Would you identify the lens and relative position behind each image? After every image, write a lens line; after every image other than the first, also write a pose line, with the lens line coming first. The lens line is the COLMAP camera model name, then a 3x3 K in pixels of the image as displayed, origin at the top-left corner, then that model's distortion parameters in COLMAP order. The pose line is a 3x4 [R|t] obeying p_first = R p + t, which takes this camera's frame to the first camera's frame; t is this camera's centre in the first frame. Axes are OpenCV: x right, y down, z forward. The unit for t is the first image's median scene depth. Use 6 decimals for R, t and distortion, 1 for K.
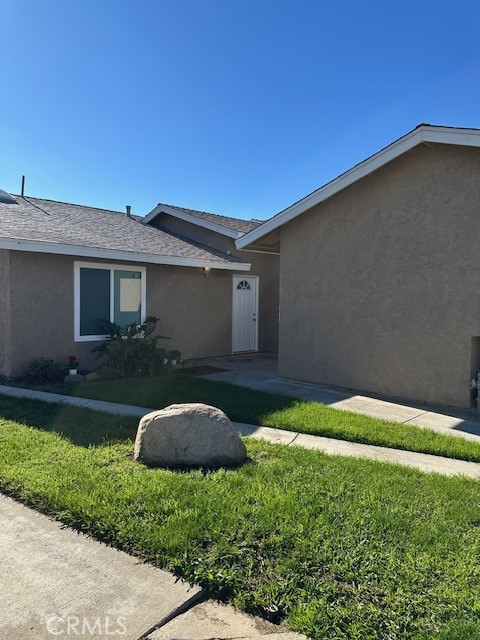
lens RADIAL K [[433.2, 0, 240.0], [0, 433.2, 320.0], [0, 0, 1]] dist [-0.001665, 0.000524]
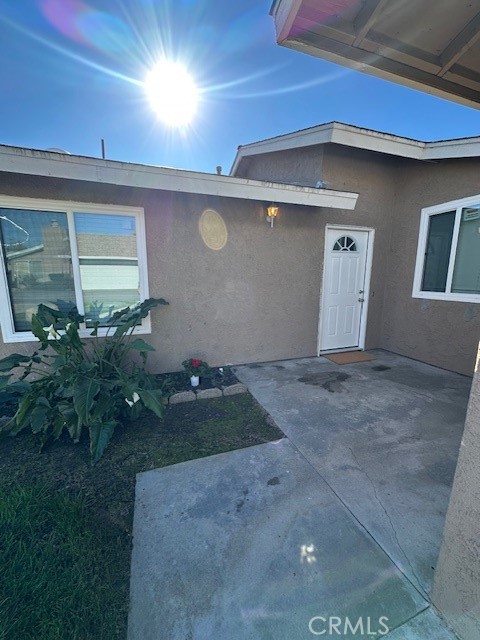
lens RADIAL K [[255.7, 0, 240.0], [0, 255.7, 320.0], [0, 0, 1]] dist [-0.002741, 0.000318]
pose [[0.904374, 0.069065, -0.421115, 0.033524], [-0.012752, 0.990750, 0.135101, -0.021171], [0.426551, -0.116812, 0.896889, 0.604851]]
